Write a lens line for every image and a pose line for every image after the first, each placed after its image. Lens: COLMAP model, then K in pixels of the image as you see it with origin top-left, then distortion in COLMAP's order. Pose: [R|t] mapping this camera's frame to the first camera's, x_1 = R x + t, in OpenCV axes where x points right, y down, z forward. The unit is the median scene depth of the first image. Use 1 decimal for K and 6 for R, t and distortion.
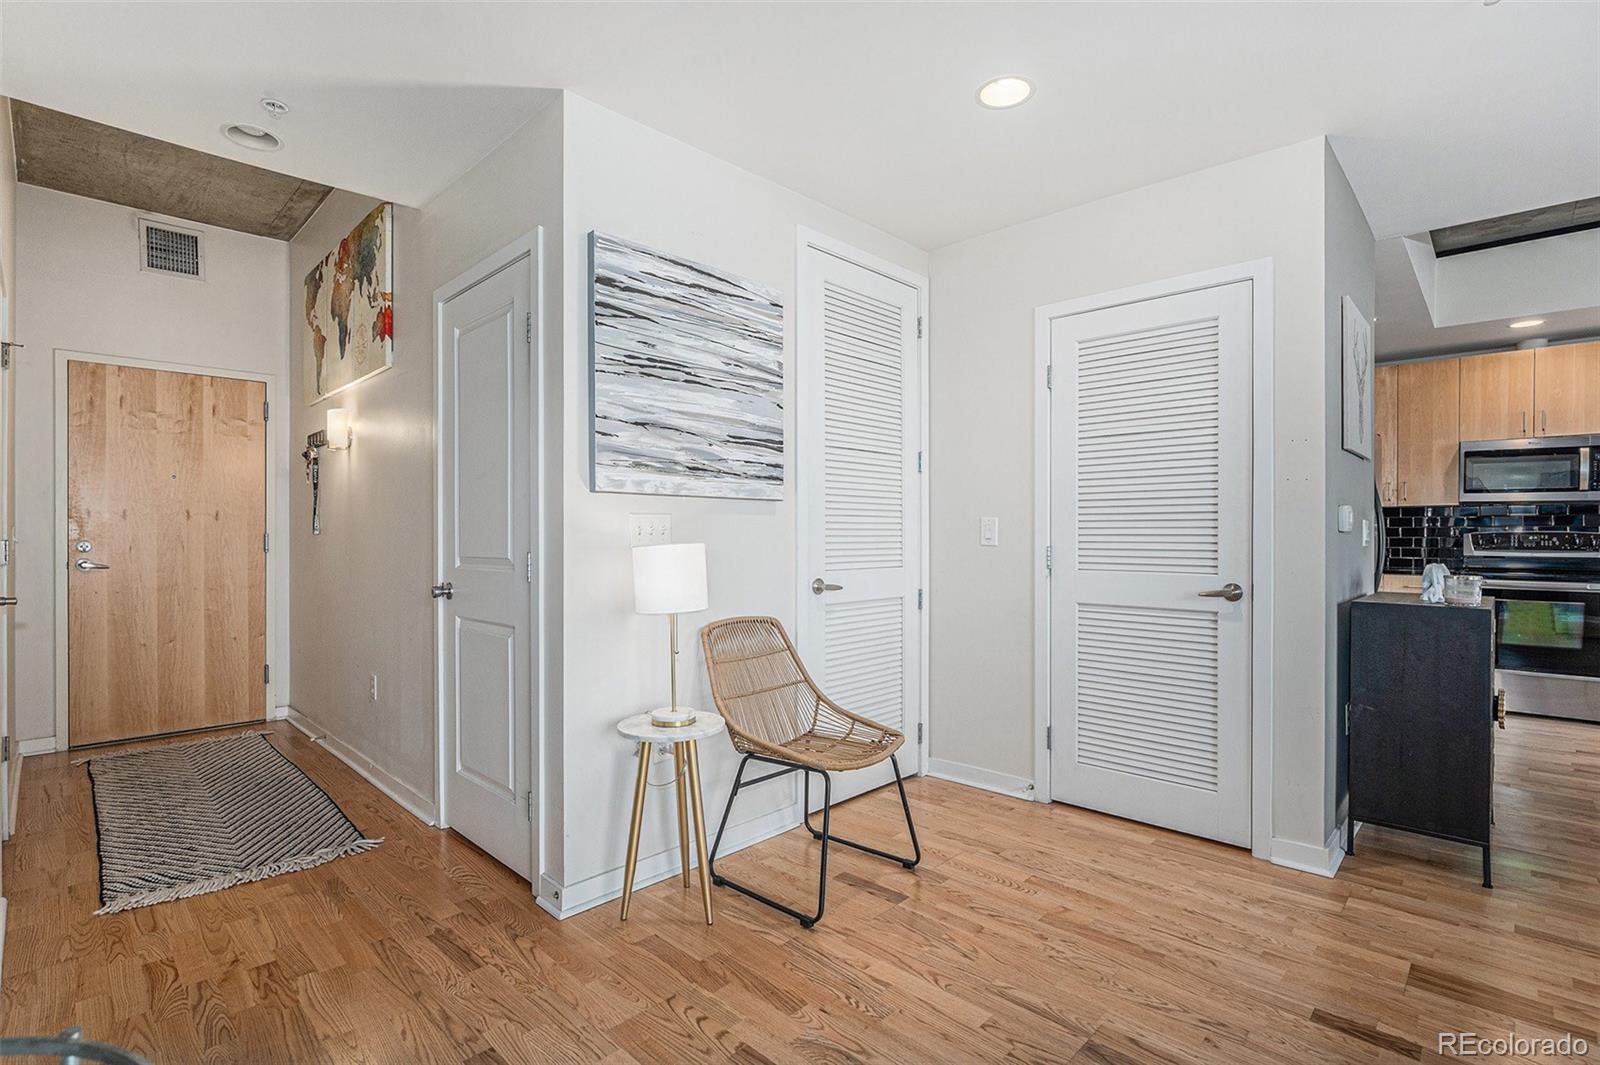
lens RADIAL K [[751.8, 0, 802.5], [0, 751.8, 535.4], [0, 0, 1]] dist [-0.030856, 0.002426]
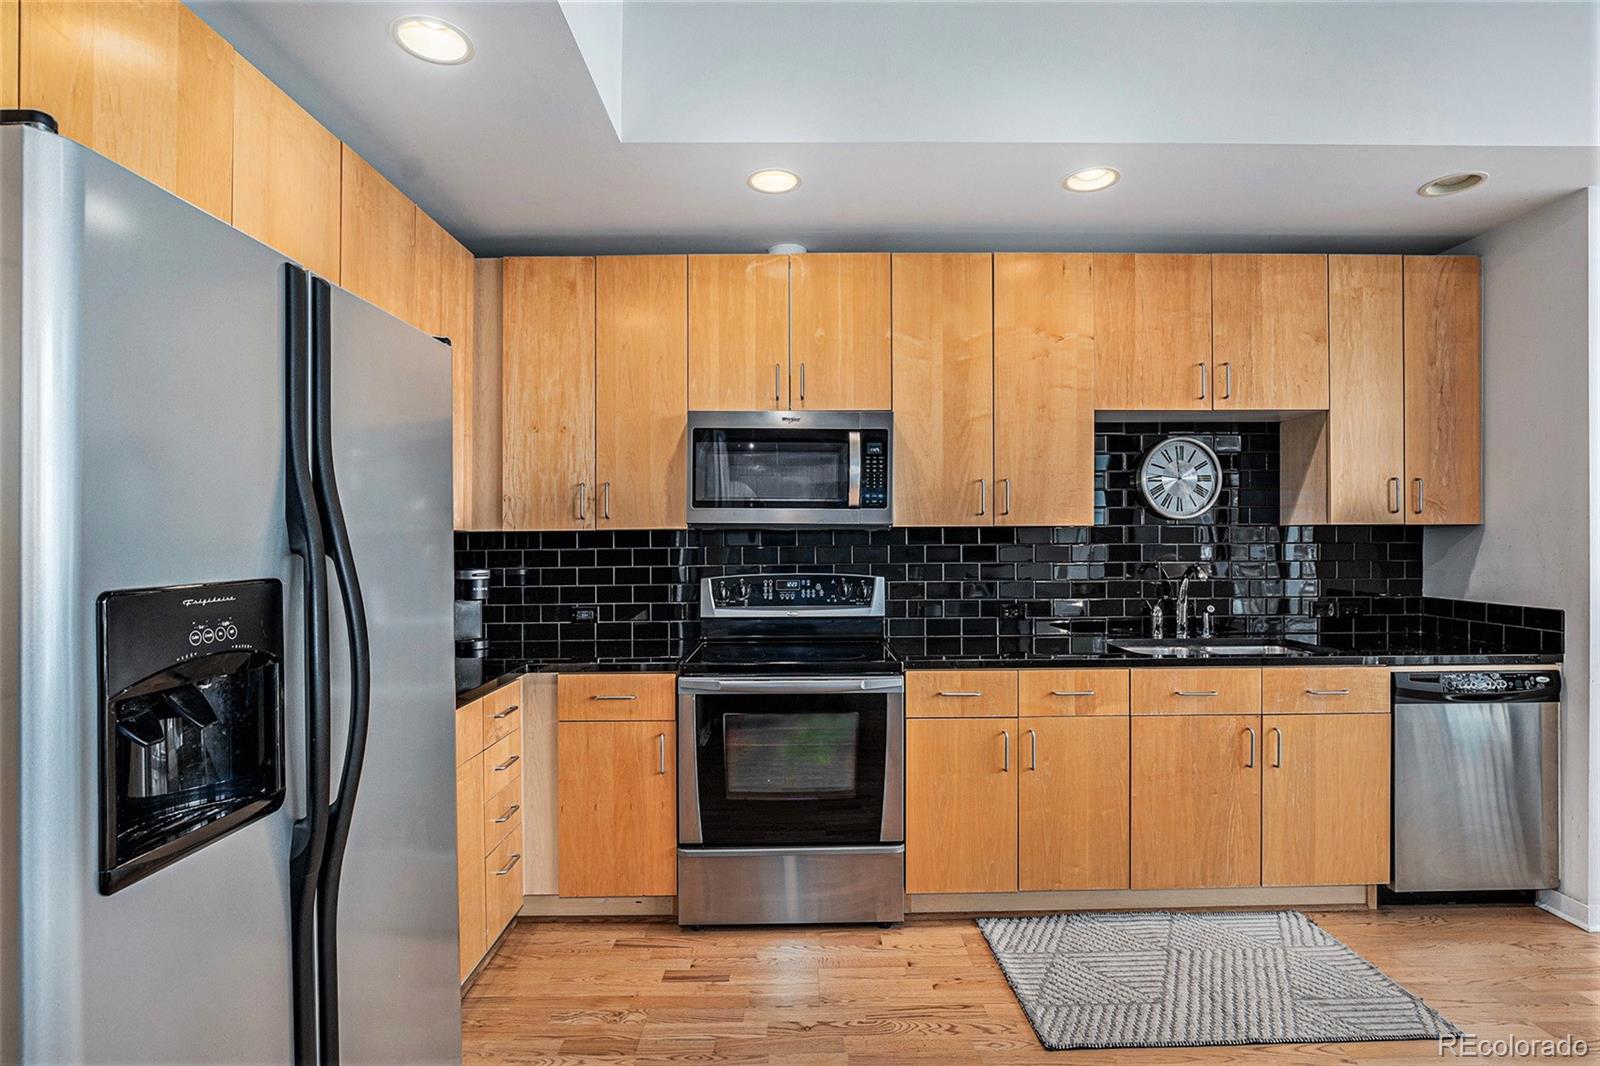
lens RADIAL K [[778.8, 0, 802.2], [0, 778.8, 539.1], [0, 0, 1]] dist [-0.018868, -0.001498]
pose [[0.719559, 0.001807, 0.694429, 0.574636], [0.006555, 0.999934, -0.009395, -0.028548], [-0.694400, 0.011312, 0.719500, 0.545523]]
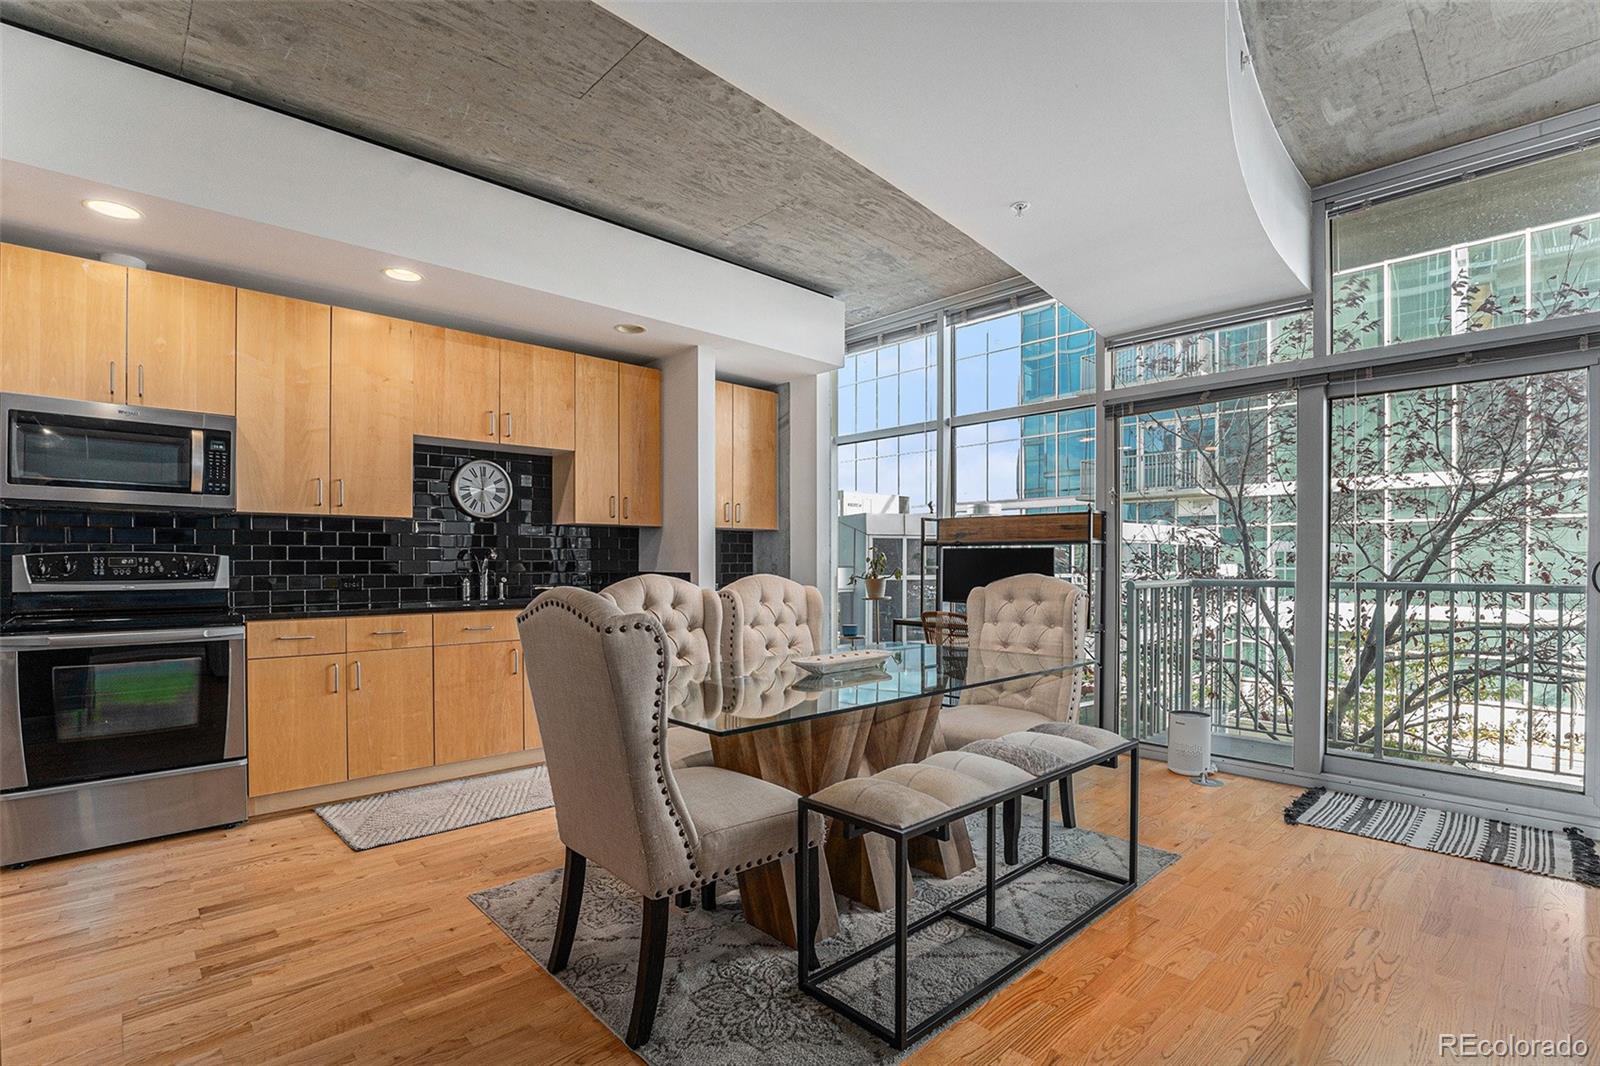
lens RADIAL K [[751.8, 0, 806.7], [0, 751.8, 569.0], [0, 0, 1]] dist [-0.030856, 0.002426]
pose [[0.049273, -0.006436, 0.998765, 0.372927], [0.005983, 0.999963, 0.006149, 0.009863], [-0.998767, 0.005672, 0.049310, 0.357731]]
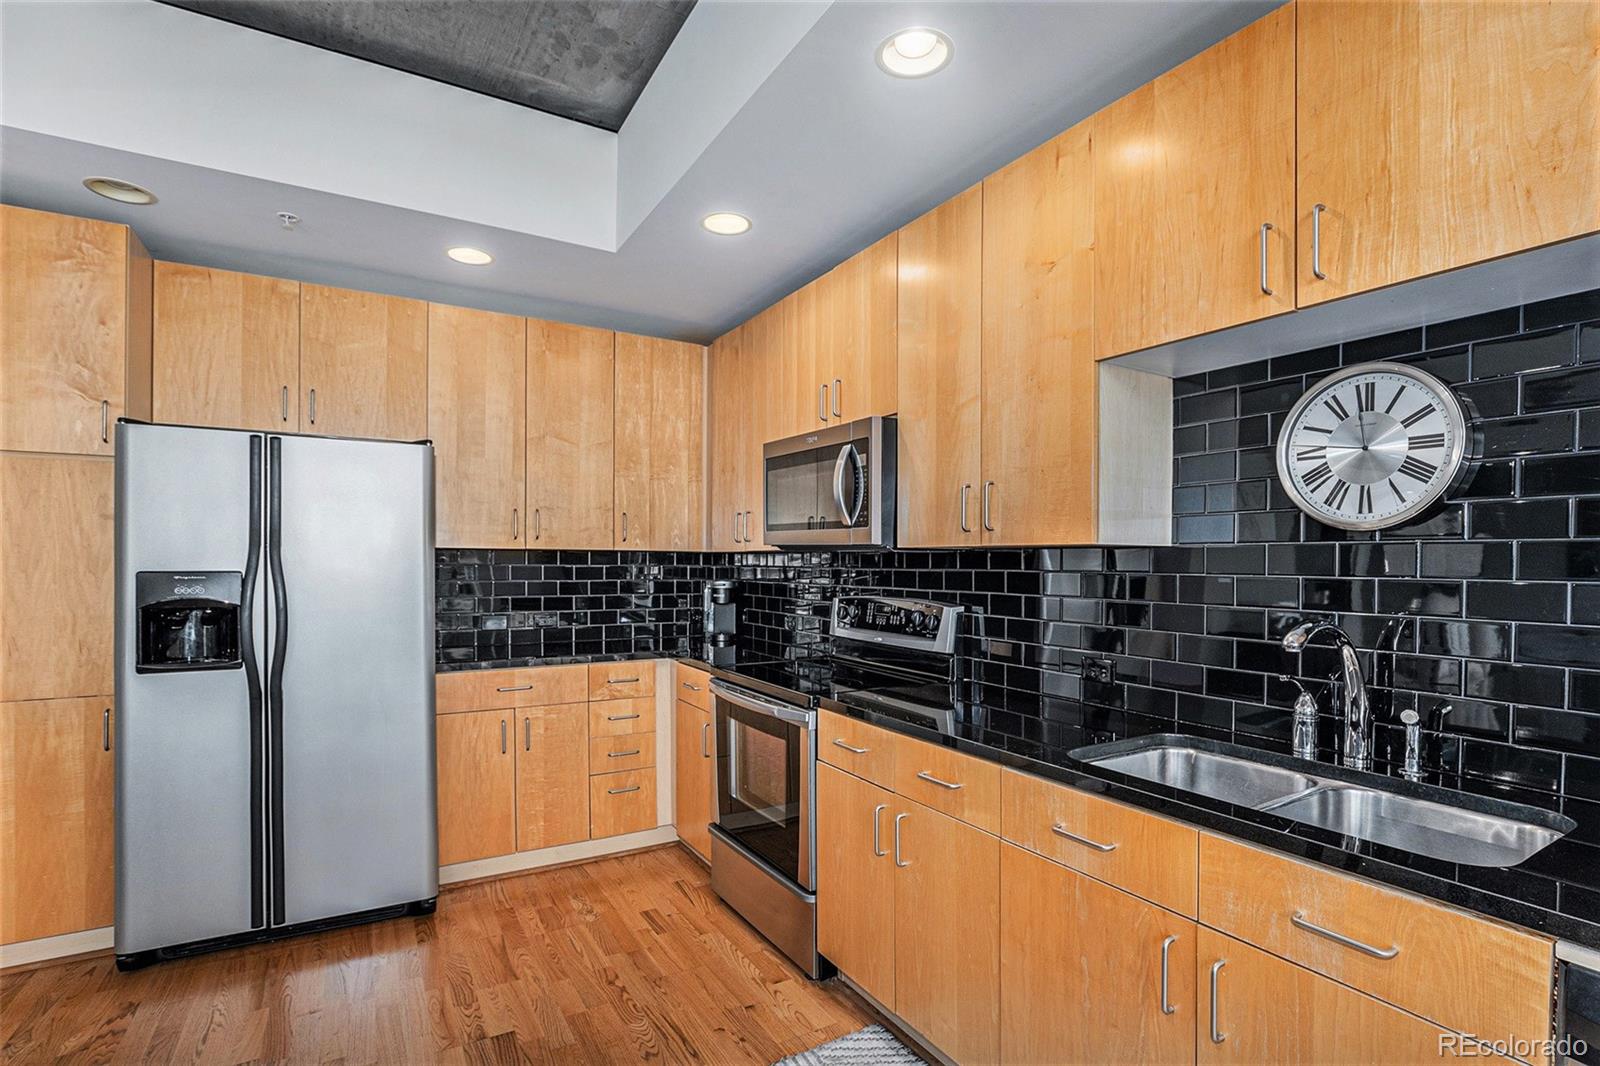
lens RADIAL K [[751.8, 0, 819.1], [0, 751.8, 570.7], [0, 0, 1]] dist [-0.030856, 0.002426]
pose [[0.966738, 0.017573, -0.255163, 1.120185], [-0.016597, 0.999844, 0.005974, -0.029744], [0.255229, -0.001541, 0.966879, 0.430776]]
